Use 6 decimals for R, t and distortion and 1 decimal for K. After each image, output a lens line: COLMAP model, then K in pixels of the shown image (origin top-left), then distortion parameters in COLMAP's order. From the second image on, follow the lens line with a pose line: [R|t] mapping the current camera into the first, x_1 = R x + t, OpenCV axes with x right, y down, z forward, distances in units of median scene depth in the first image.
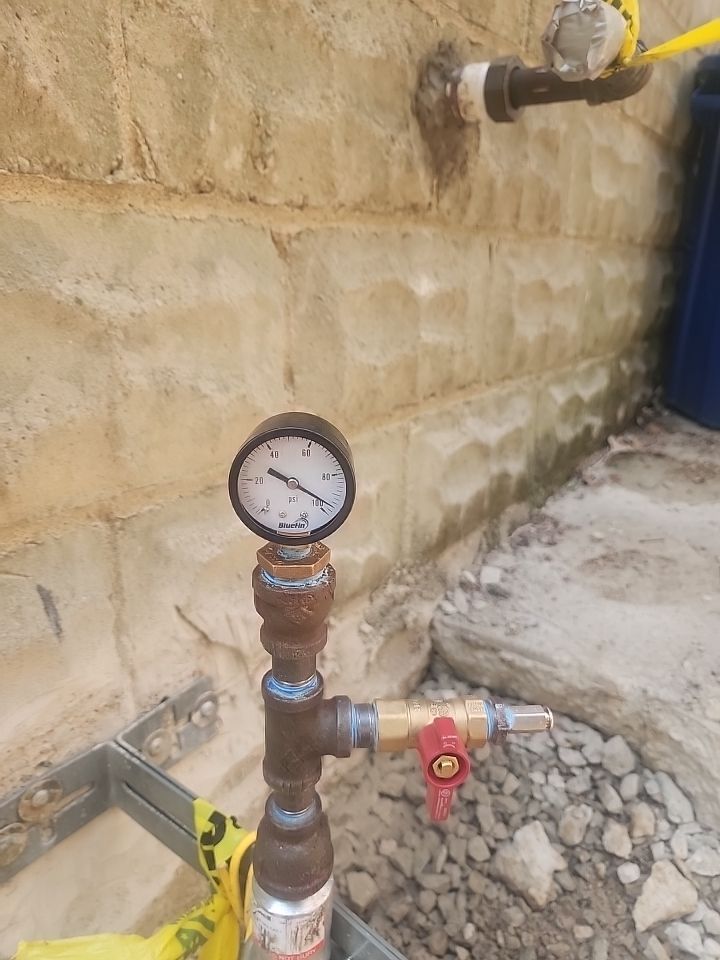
lens RADIAL K [[667.7, 0, 360.0], [0, 667.7, 480.0], [0, 0, 1]] dist [-0.000909, -0.000295]
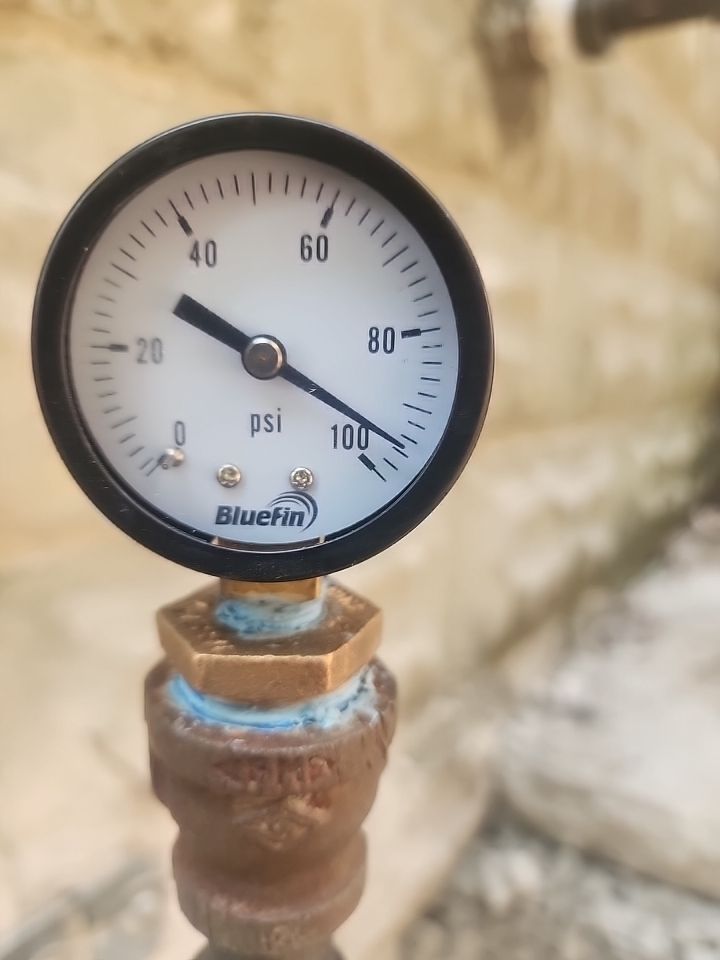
lens RADIAL K [[714.3, 0, 360.0], [0, 714.3, 480.0], [0, 0, 1]] dist [-0.076535, -0.000867]
pose [[0.999663, 0.008292, -0.024612, -0.046780], [-0.011673, 0.990003, -0.140560, 0.087997], [0.023201, 0.140800, 0.989766, 0.632911]]
